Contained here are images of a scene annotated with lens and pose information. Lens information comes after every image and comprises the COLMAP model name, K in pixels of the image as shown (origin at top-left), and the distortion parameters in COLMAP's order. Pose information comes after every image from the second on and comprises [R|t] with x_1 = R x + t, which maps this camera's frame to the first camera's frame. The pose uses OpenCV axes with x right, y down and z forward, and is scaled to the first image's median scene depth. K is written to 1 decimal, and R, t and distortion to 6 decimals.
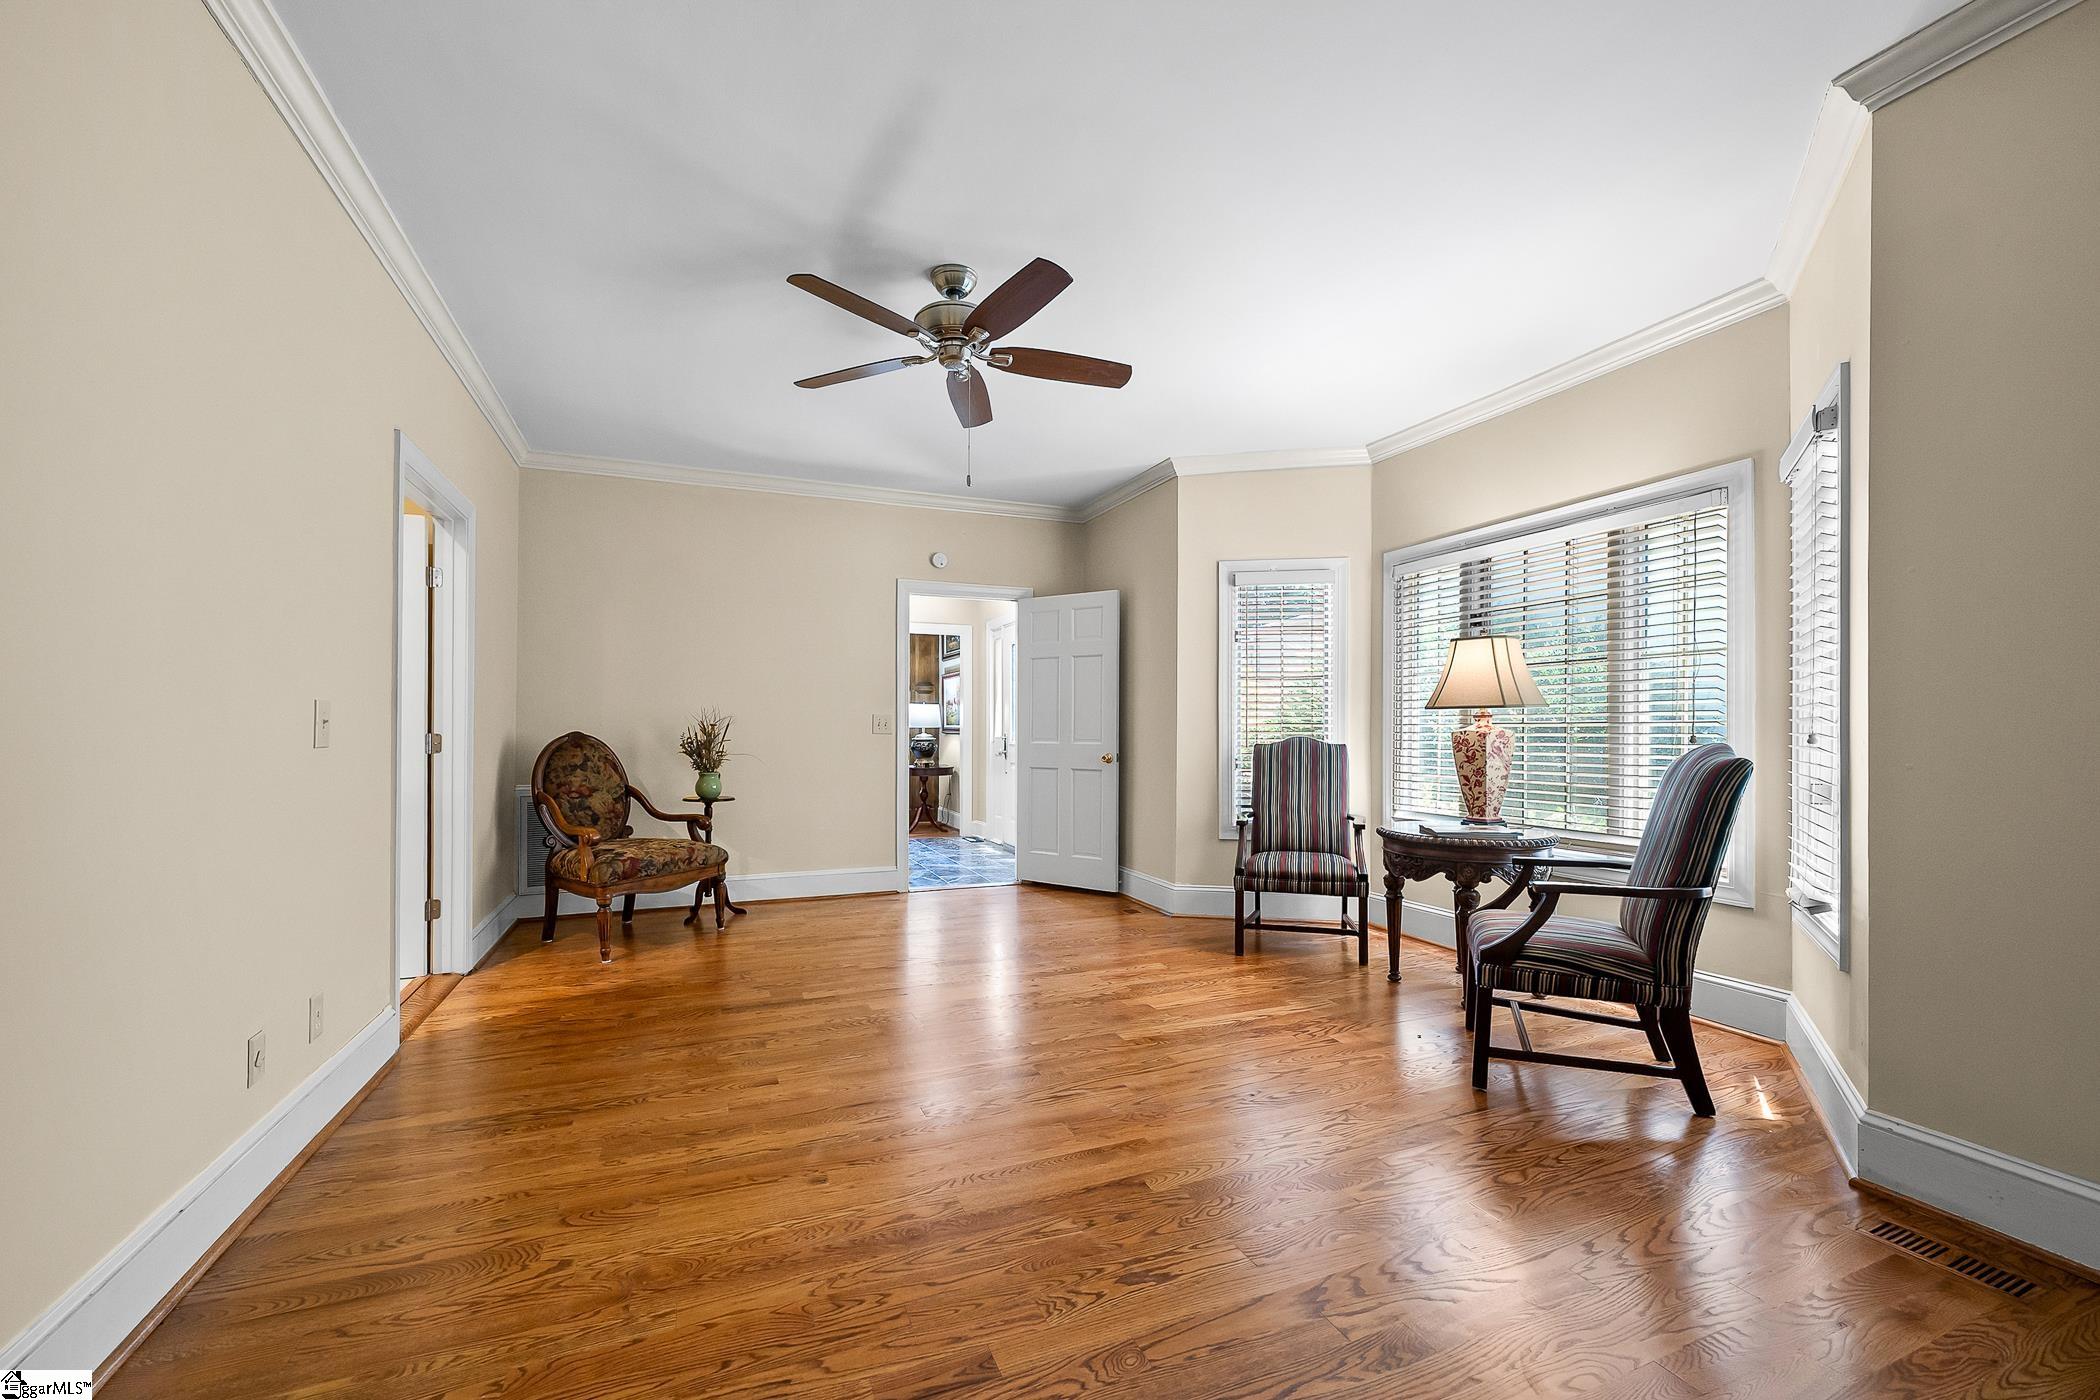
lens RADIAL K [[832.2, 0, 1035.9], [0, 832.2, 711.1], [0, 0, 1]] dist [-0.000759, -0.000252]
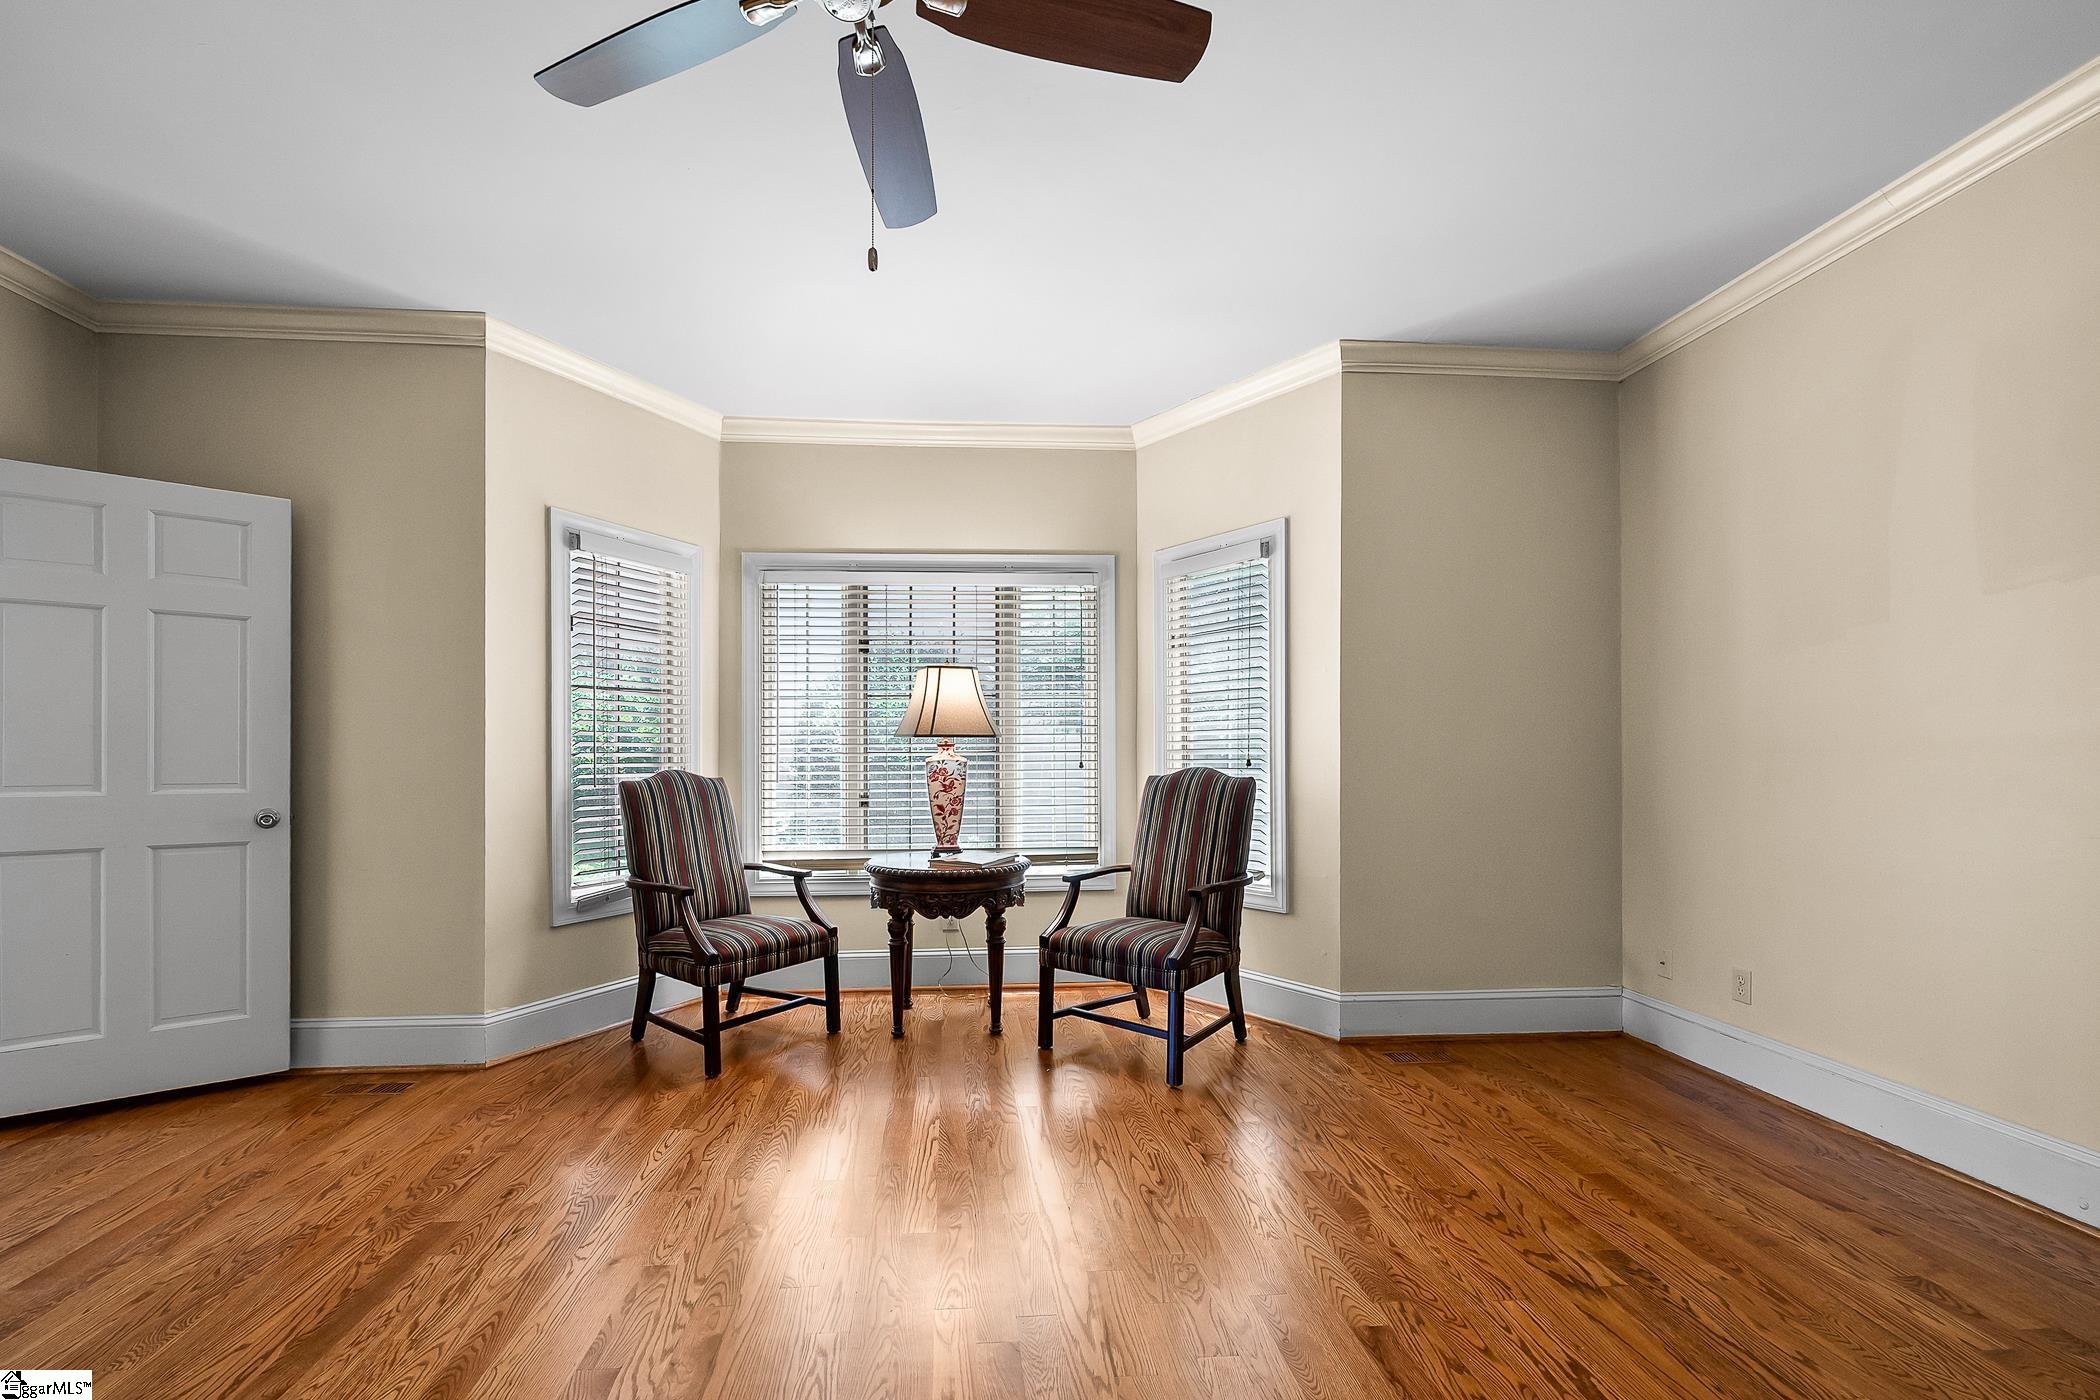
lens RADIAL K [[832.2, 0, 1100.9], [0, 832.2, 748.3], [0, 0, 1]] dist [-0.000759, -0.000252]
pose [[0.313887, 0.005571, 0.949444, -0.333832], [-0.016324, 0.999867, -0.000471, 0.006625], [-0.949320, -0.015351, 0.313936, 0.468731]]
